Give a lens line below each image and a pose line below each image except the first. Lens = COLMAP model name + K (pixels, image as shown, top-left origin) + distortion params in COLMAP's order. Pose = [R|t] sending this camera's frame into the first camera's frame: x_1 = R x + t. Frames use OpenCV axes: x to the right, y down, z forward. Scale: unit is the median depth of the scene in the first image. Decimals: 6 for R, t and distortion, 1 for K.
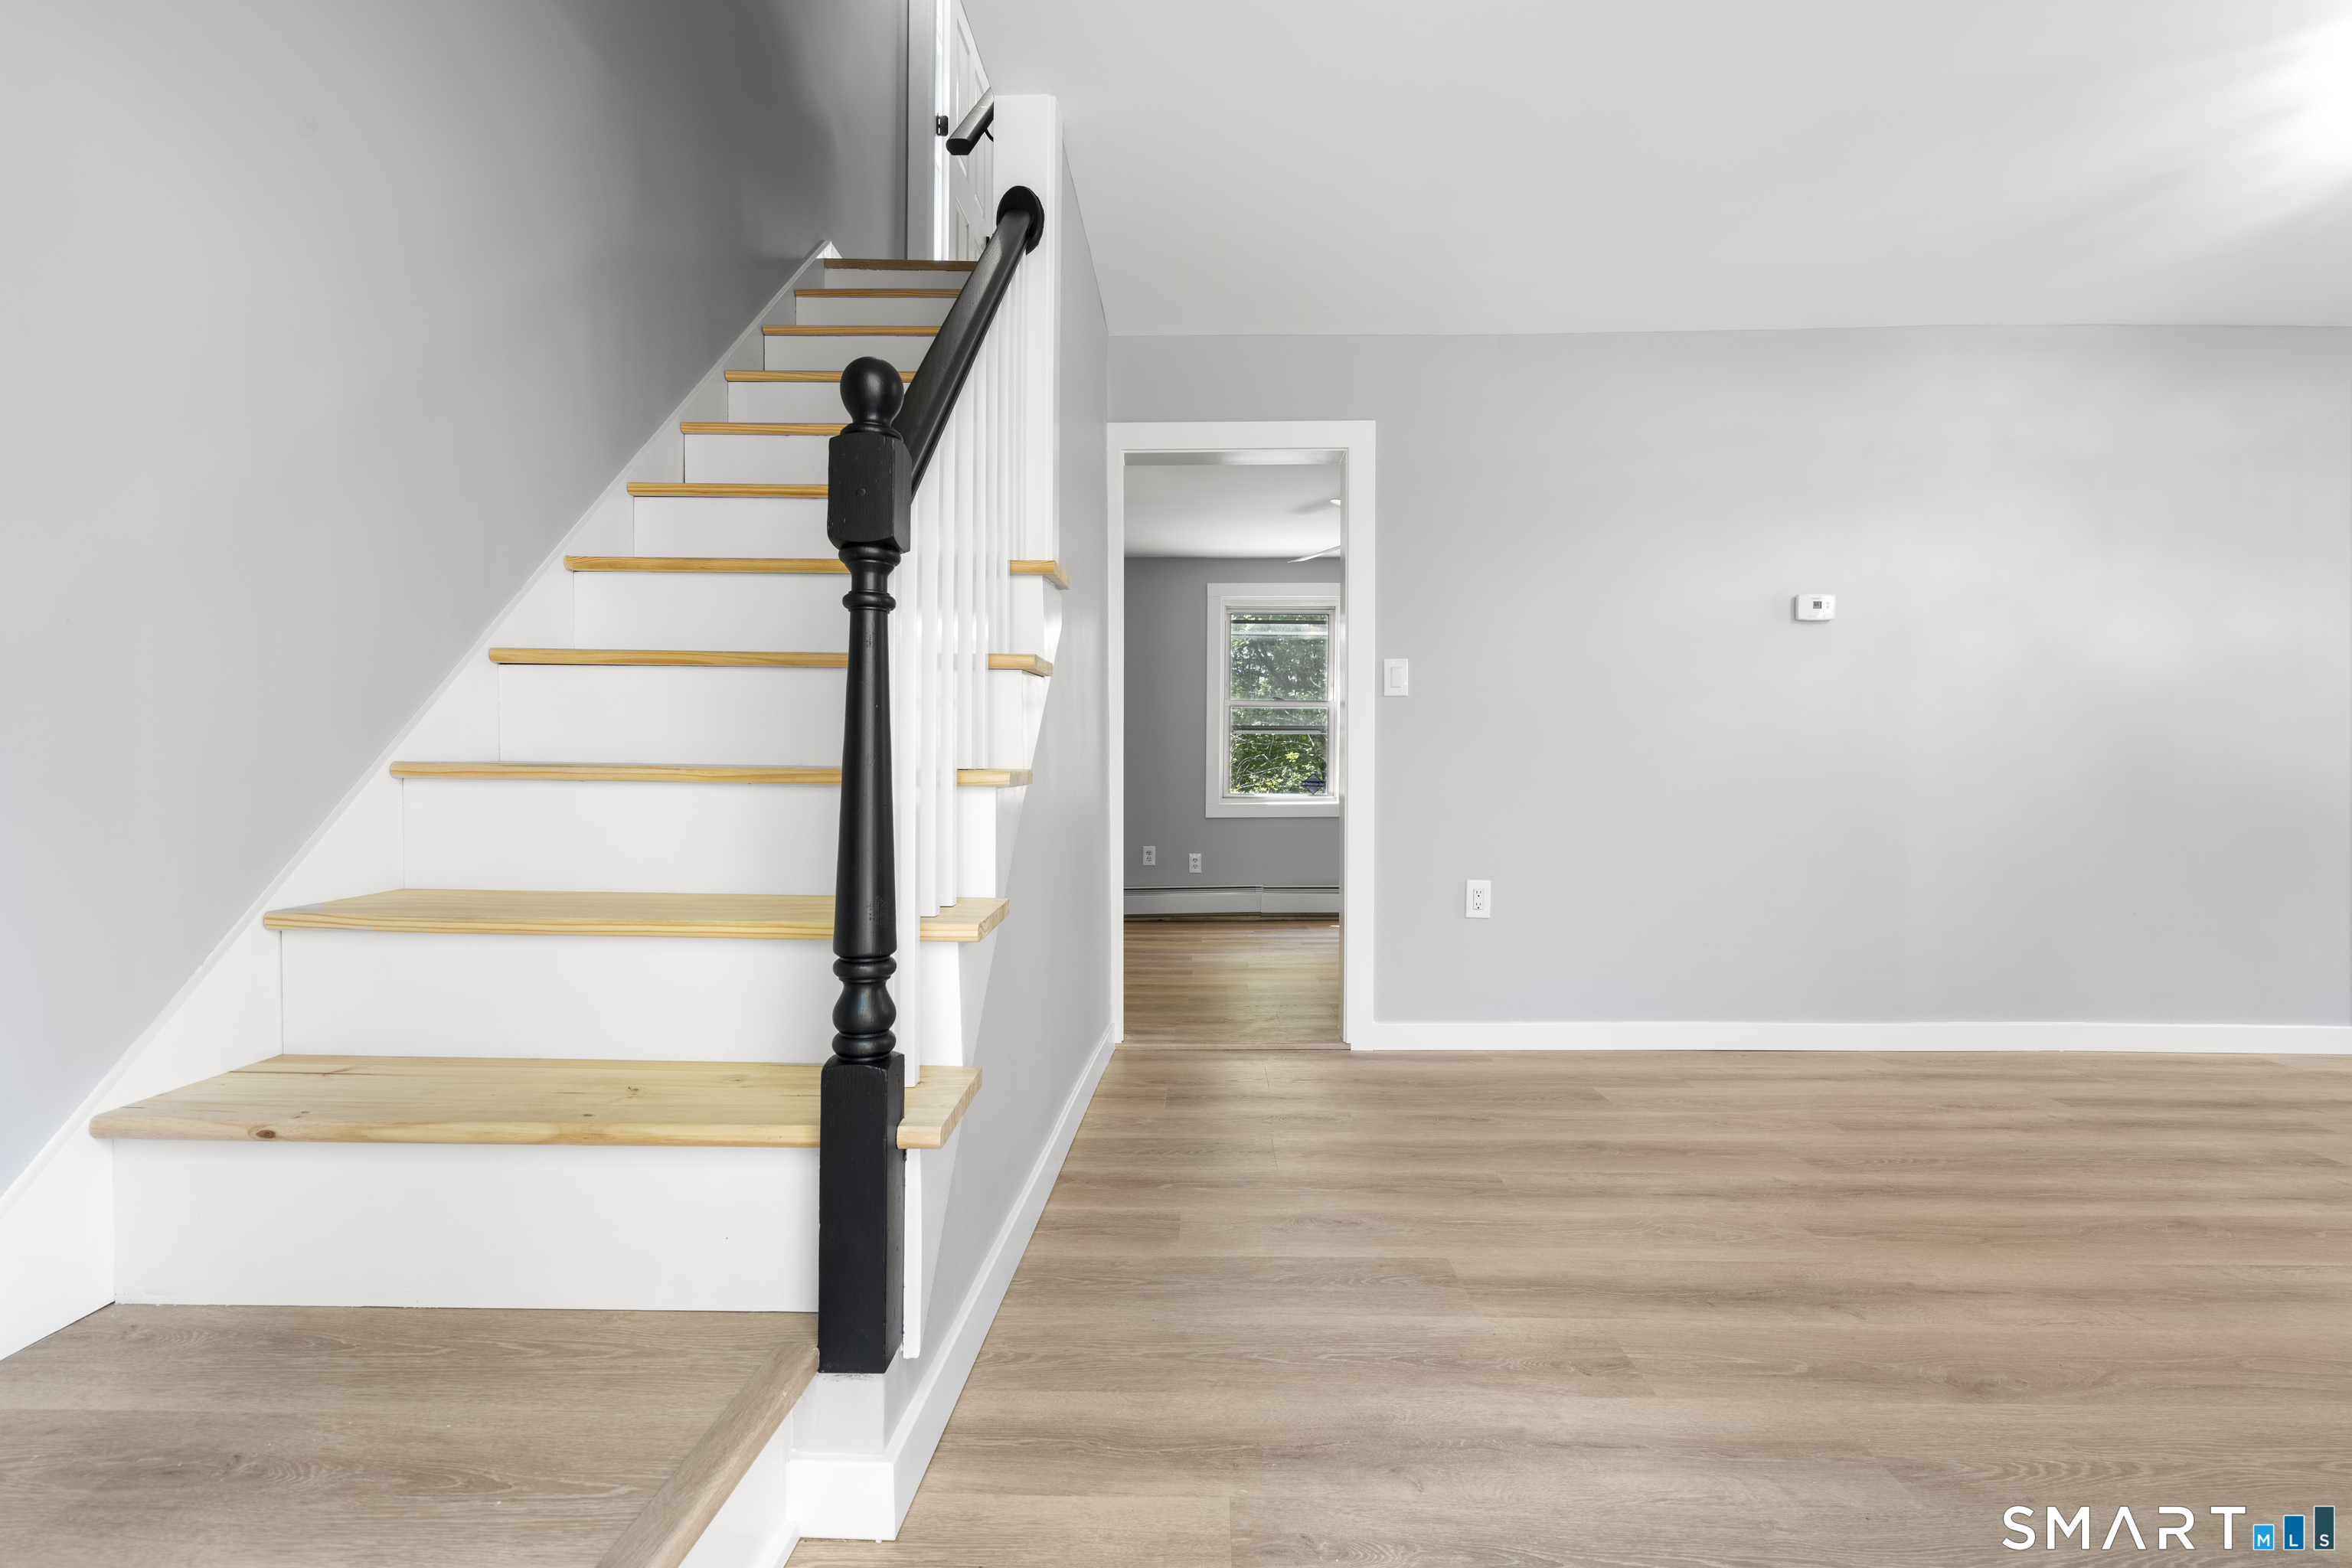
lens RADIAL K [[1063.7, 0, 1209.1], [0, 1063.7, 764.3], [0, 0, 1]] dist [-0.001412, 0.002418]
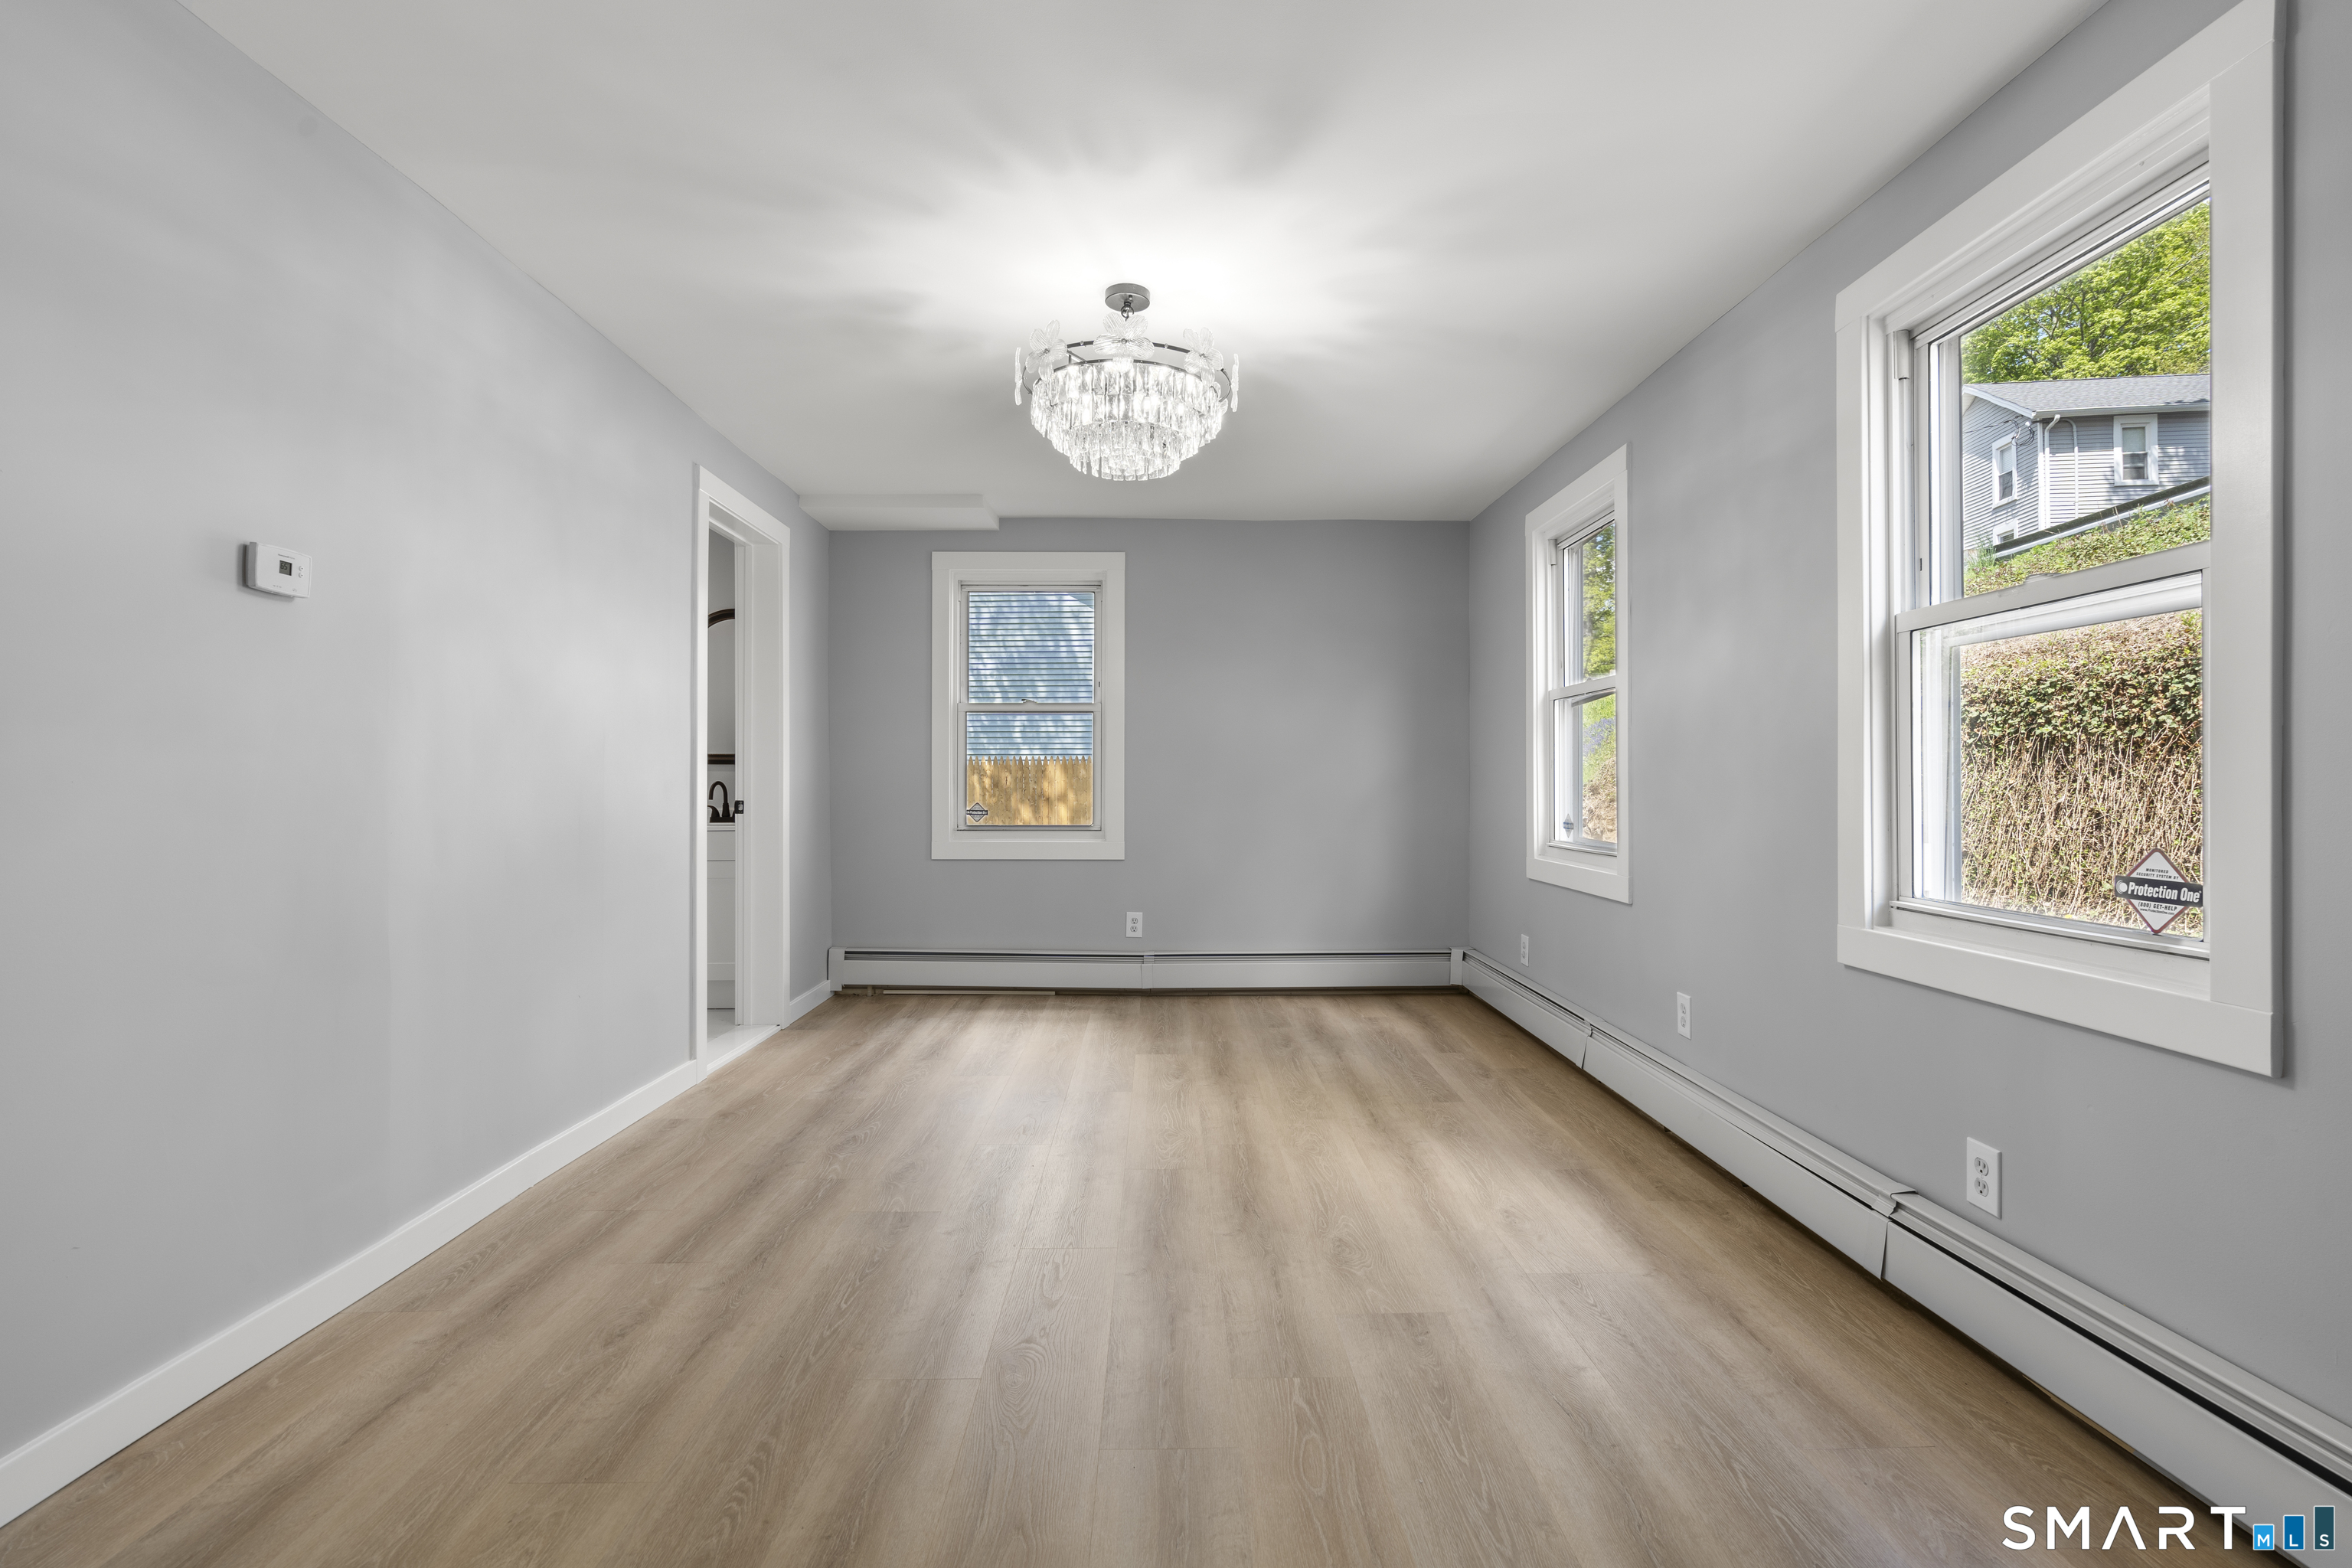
lens RADIAL K [[1063.7, 0, 1177.5], [0, 1063.7, 787.9], [0, 0, 1]] dist [-0.001412, 0.002418]
pose [[-0.022324, -0.006647, 0.999729, -0.011295], [-0.020931, 0.999762, 0.006180, -0.066440], [-0.999532, -0.020787, -0.022458, 0.772480]]
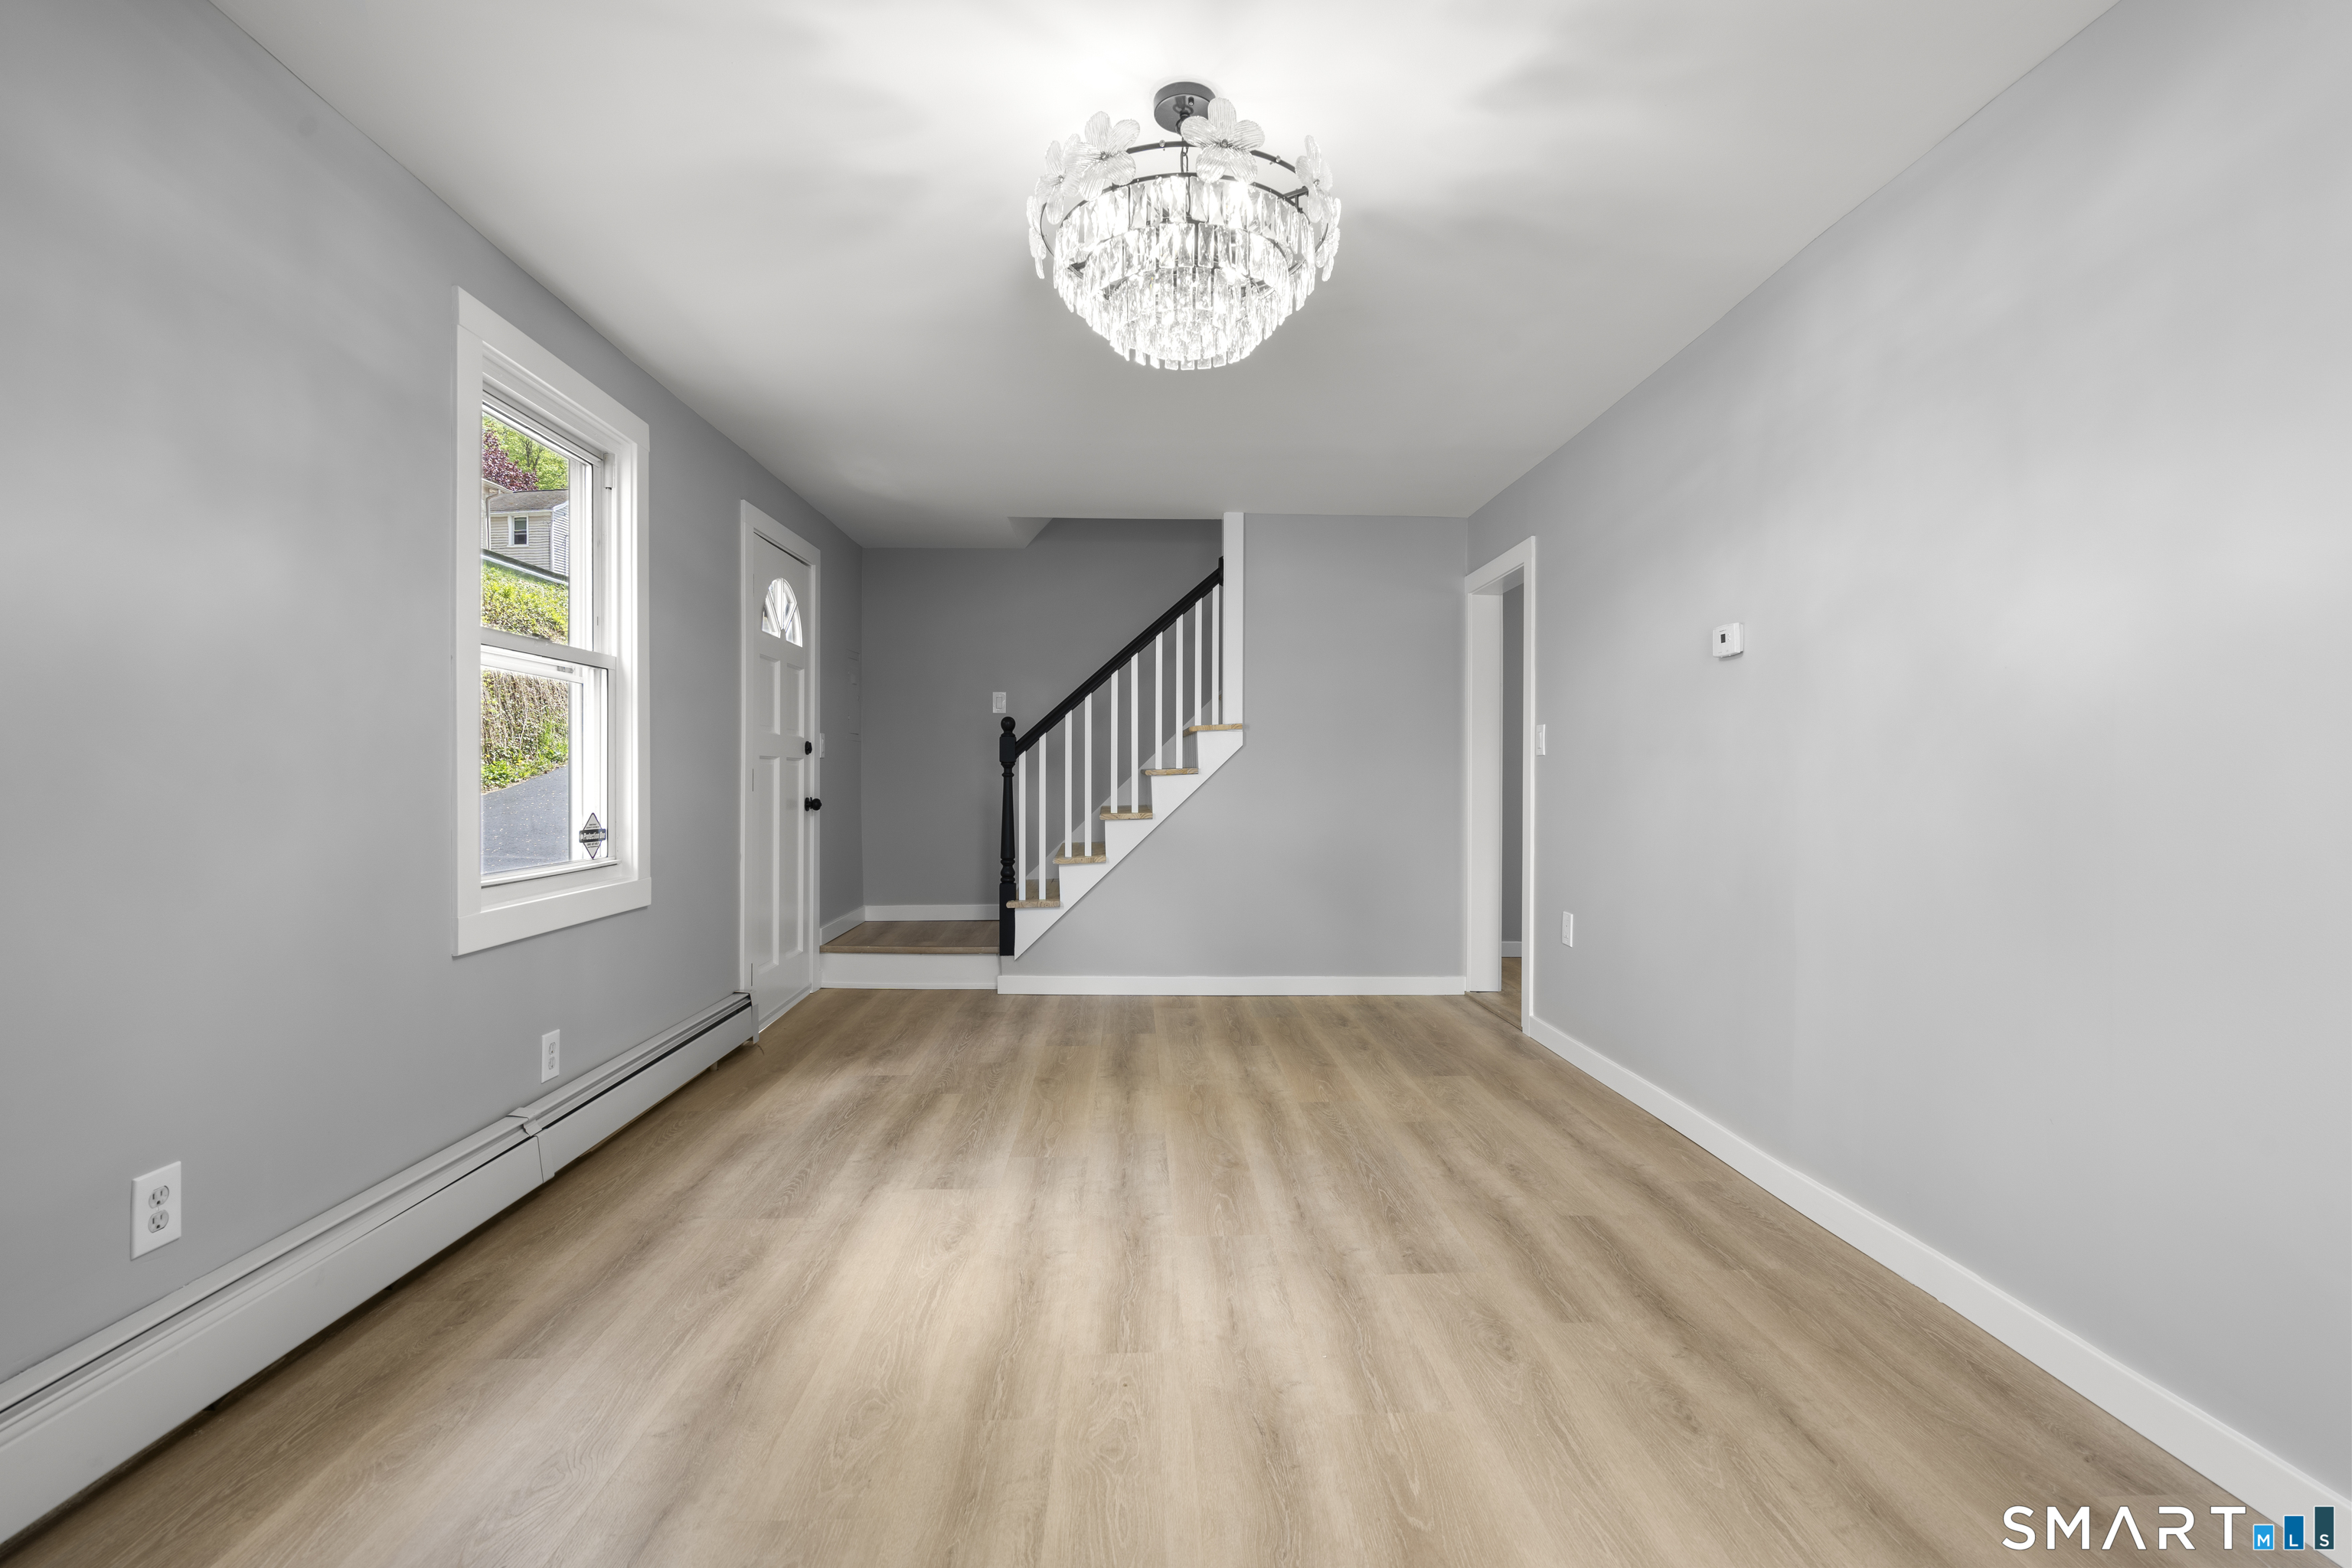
lens RADIAL K [[1063.7, 0, 1188.4], [0, 1063.7, 783.2], [0, 0, 1]] dist [-0.001412, 0.002418]
pose [[0.058466, 0.002189, -0.998287, 2.012363], [0.016896, 0.999852, 0.003182, -0.063820], [0.998146, -0.017053, 0.058420, 0.758199]]
